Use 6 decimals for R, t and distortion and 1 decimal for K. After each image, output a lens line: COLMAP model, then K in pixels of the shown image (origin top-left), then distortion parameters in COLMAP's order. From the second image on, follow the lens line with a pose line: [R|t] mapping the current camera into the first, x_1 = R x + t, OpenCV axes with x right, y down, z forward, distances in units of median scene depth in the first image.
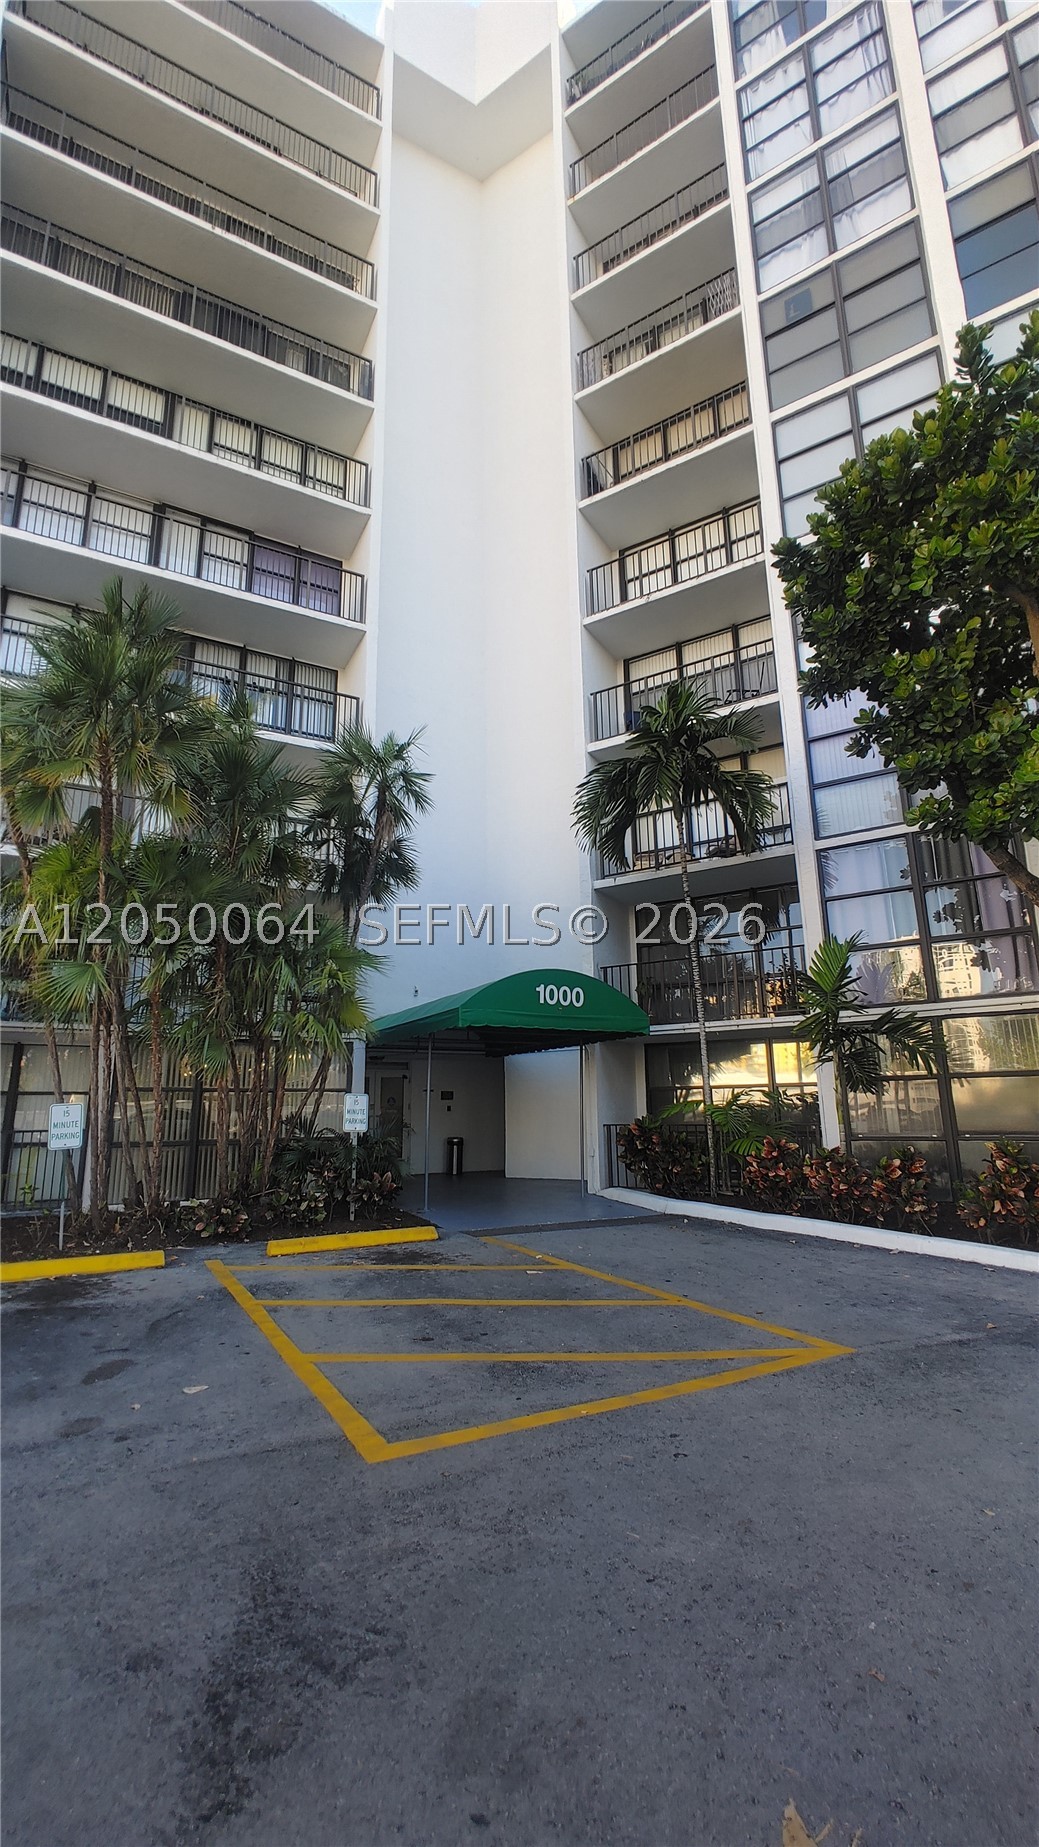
lens RADIAL K [[805.4, 0, 531.6], [0, 805.4, 908.9], [0, 0, 1]] dist [-0.004676, 0.005312]
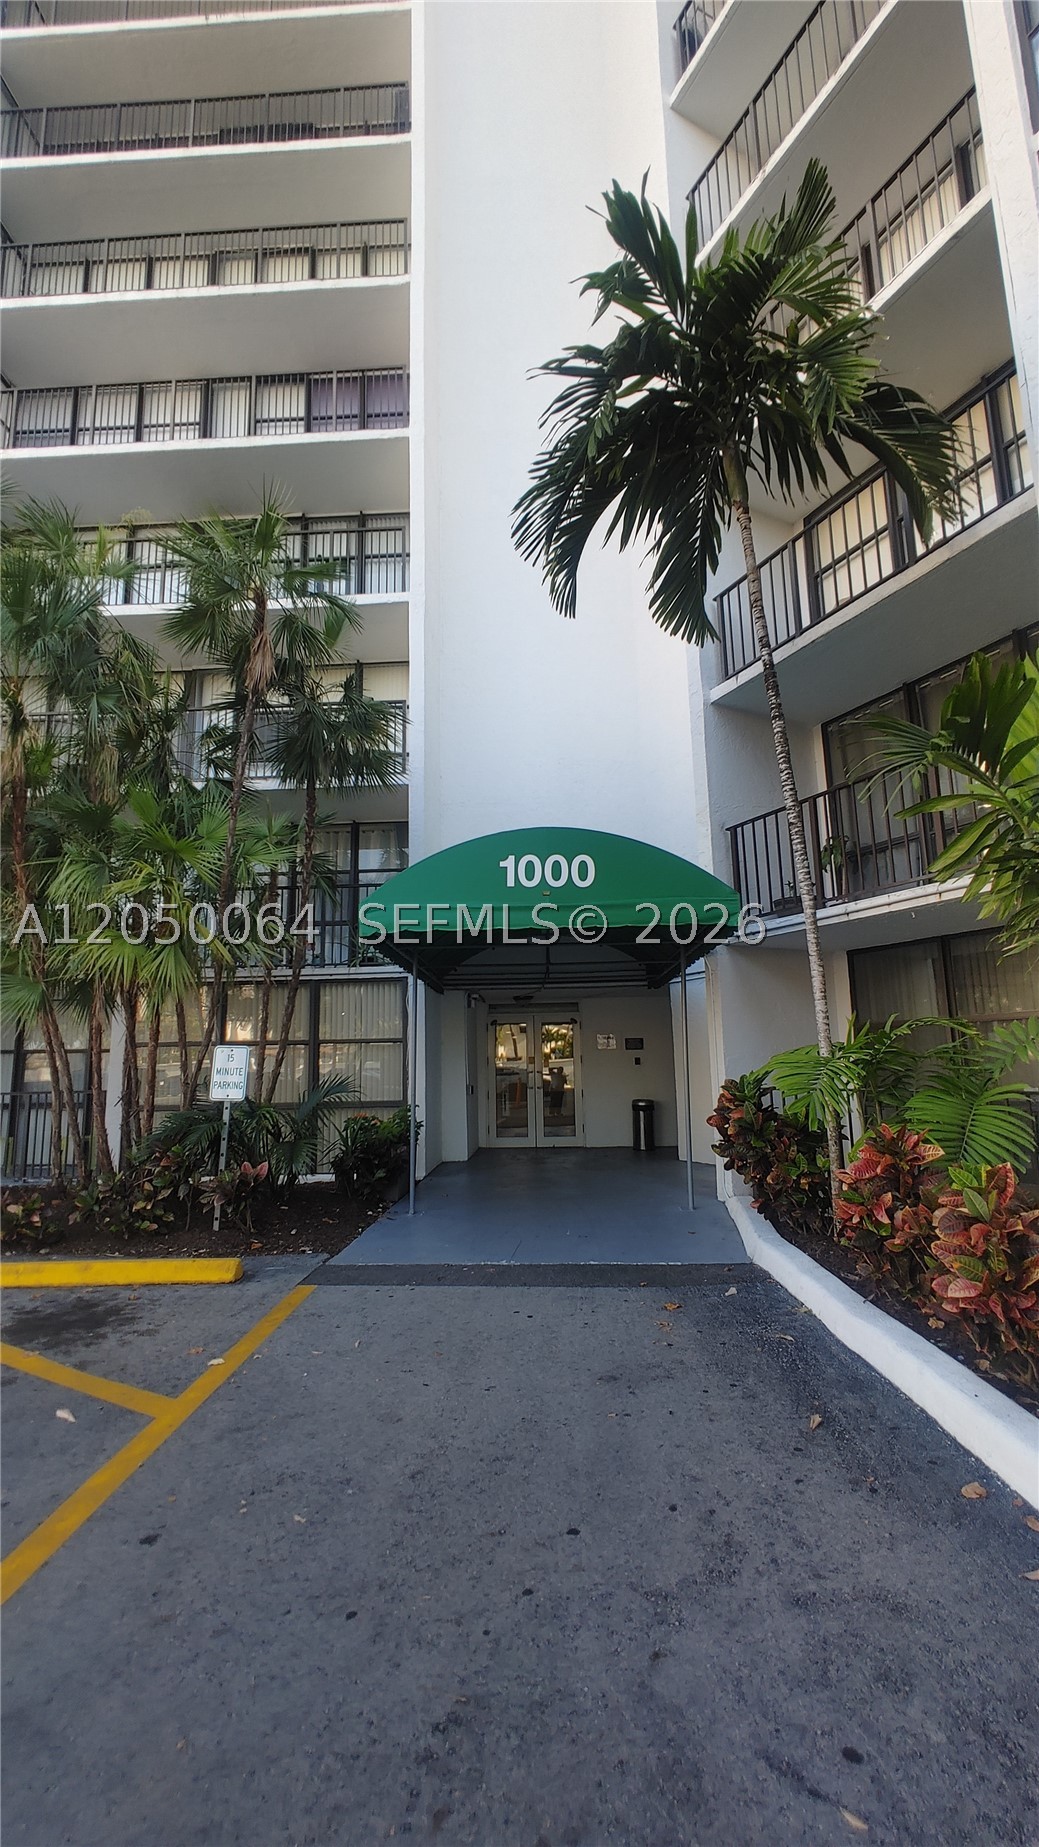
lens RADIAL K [[838.7, 0, 520.5], [0, 838.7, 915.5], [0, 0, 1]] dist [-0.002354, 0.000017]
pose [[0.858117, -0.096179, -0.504366, 0.316519], [0.133168, 0.990376, 0.037711, 0.112607], [0.495885, -0.099526, 0.862666, 0.462410]]
